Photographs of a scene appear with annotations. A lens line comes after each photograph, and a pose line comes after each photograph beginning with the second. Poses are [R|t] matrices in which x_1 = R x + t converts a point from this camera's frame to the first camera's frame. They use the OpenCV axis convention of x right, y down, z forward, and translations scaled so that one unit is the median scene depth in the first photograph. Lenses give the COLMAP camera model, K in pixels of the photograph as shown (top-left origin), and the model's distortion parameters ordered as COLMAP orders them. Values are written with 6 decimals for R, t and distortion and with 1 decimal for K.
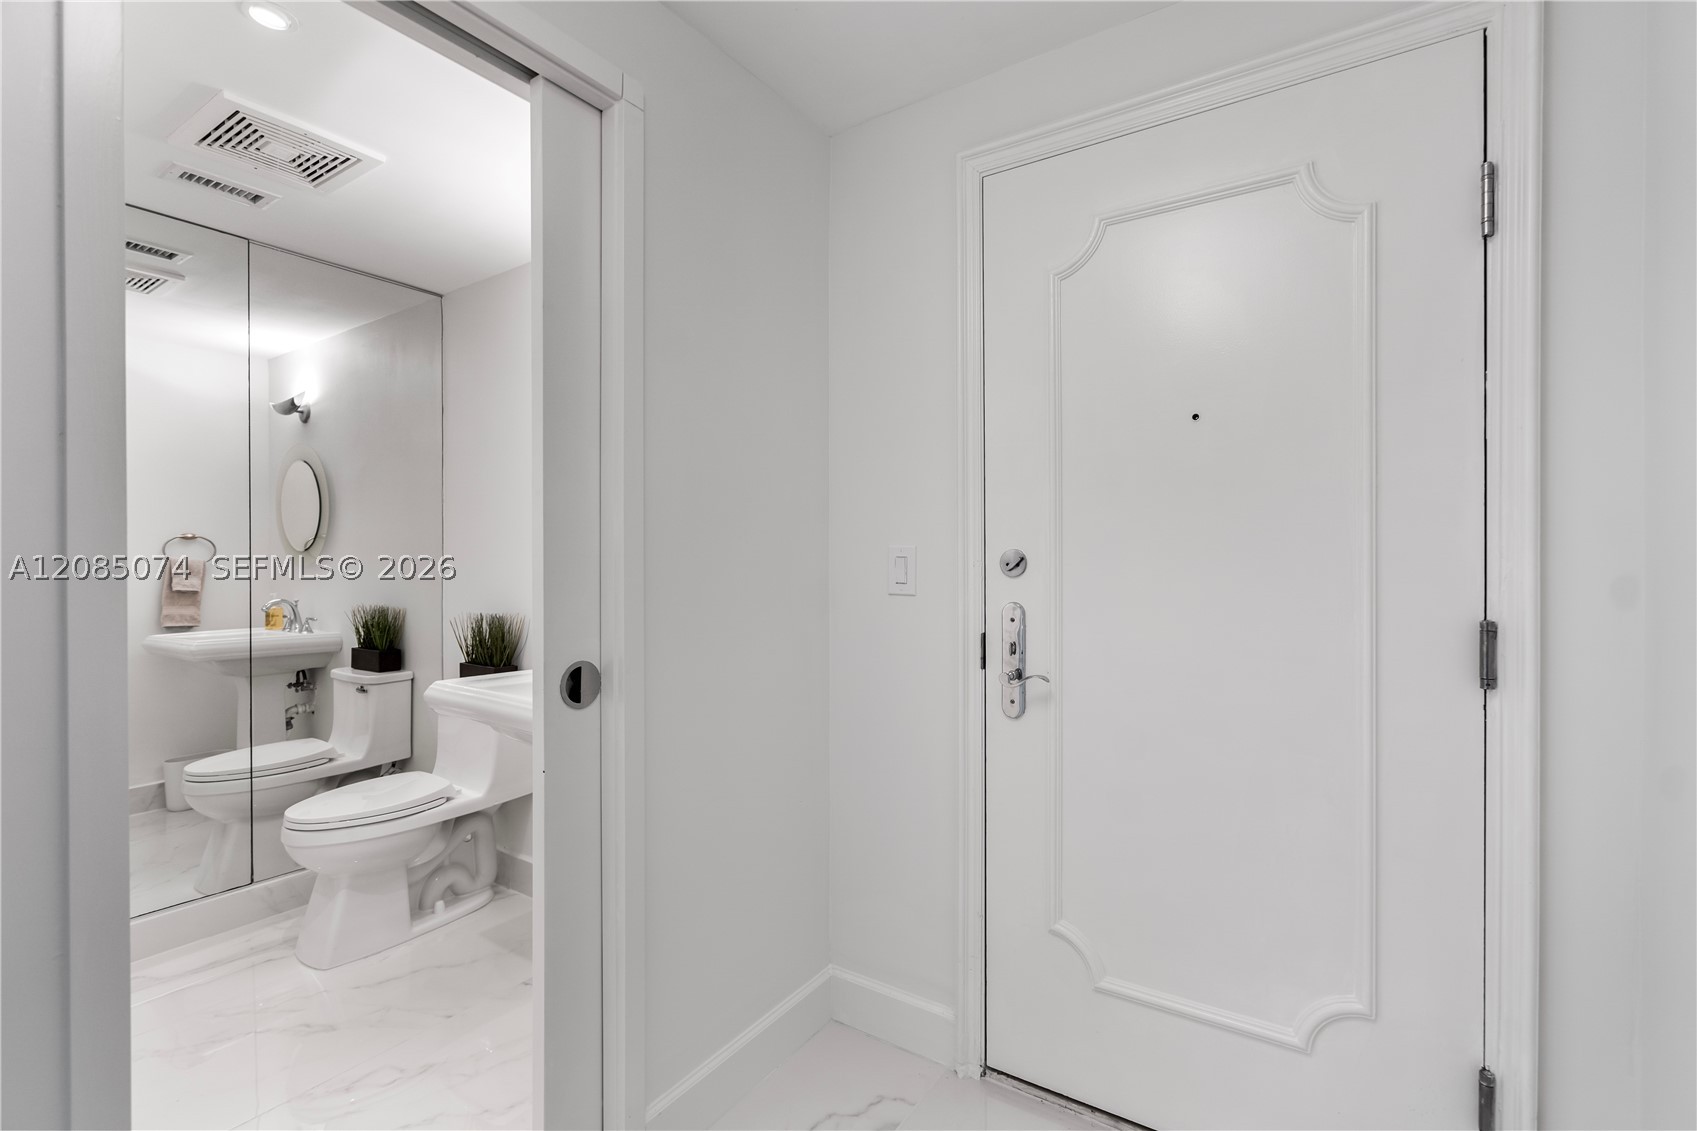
lens RADIAL K [[785.2, 0, 845.9], [0, 785.2, 564.6], [0, 0, 1]] dist [0.000906, 0.000671]
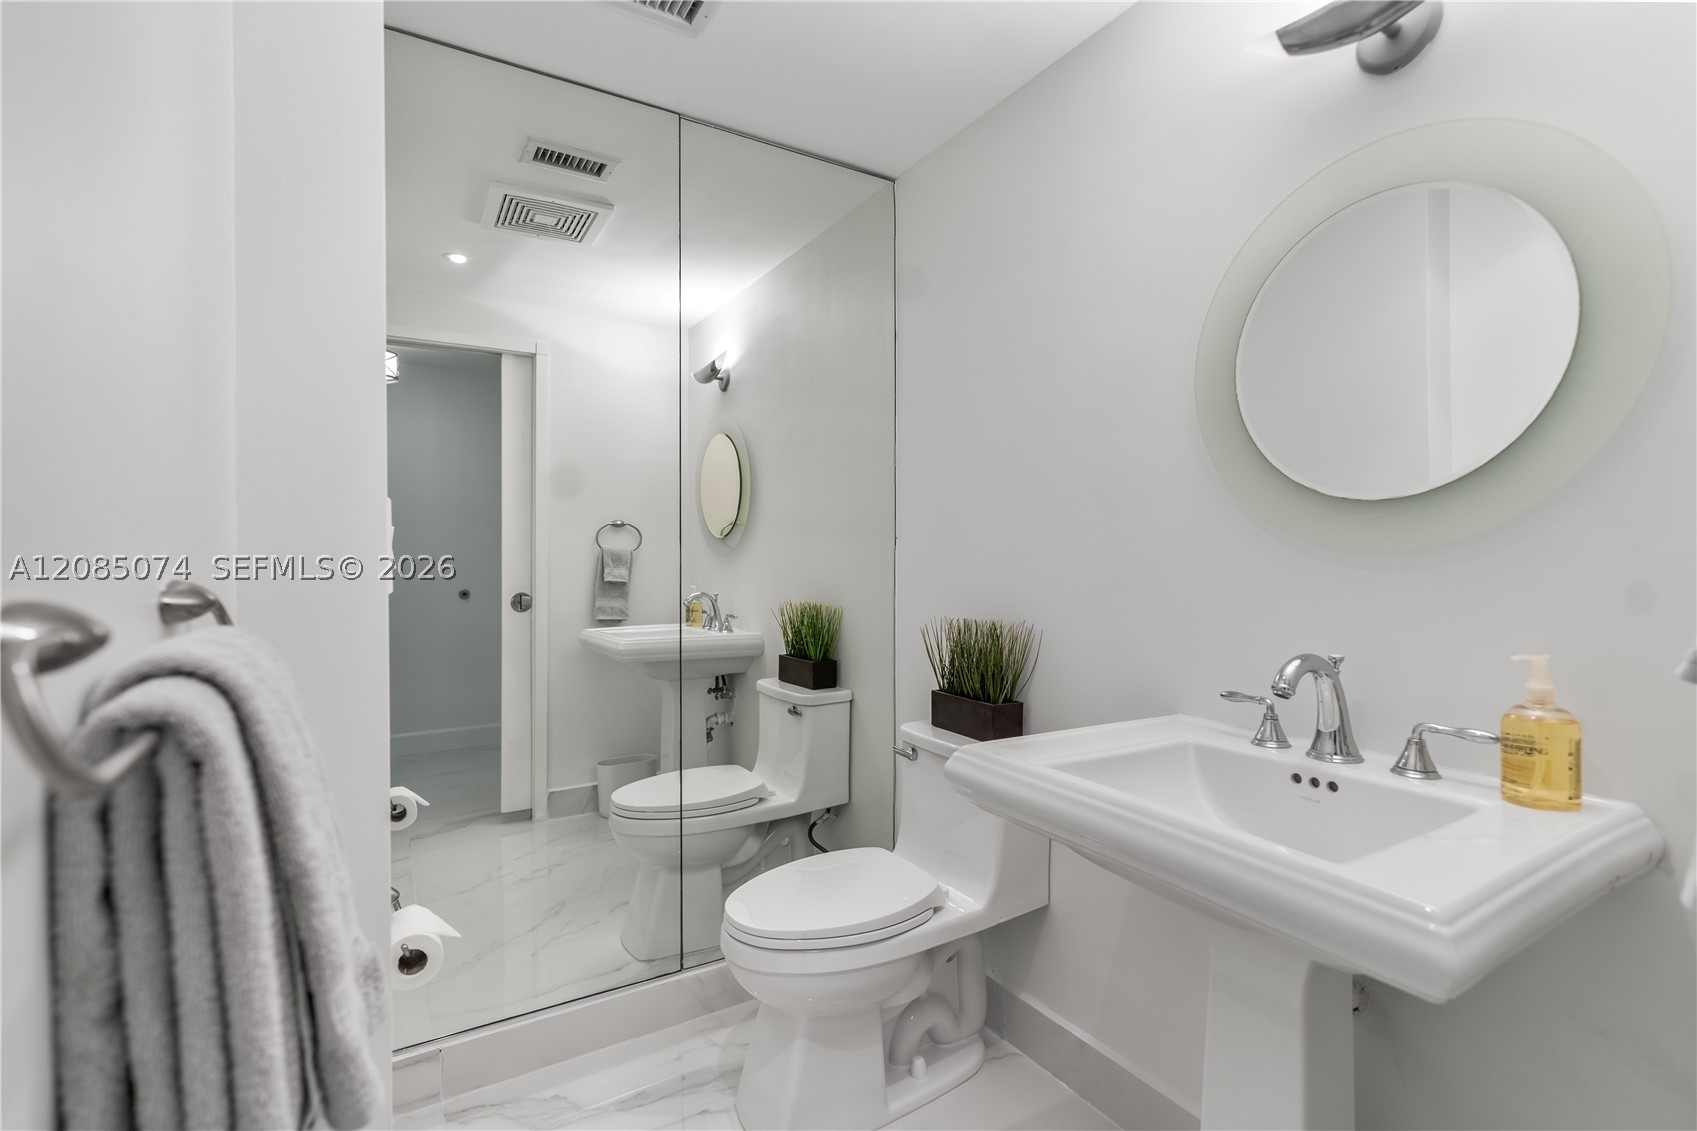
lens RADIAL K [[795.1, 0, 853.3], [0, 795.1, 567.7], [0, 0, 1]] dist [-0.005722, 0.001420]
pose [[0.915559, 0.004202, -0.402163, -0.237429], [-0.002967, 0.999989, 0.003693, 0.014380], [0.402174, -0.002188, 0.915561, 0.293080]]
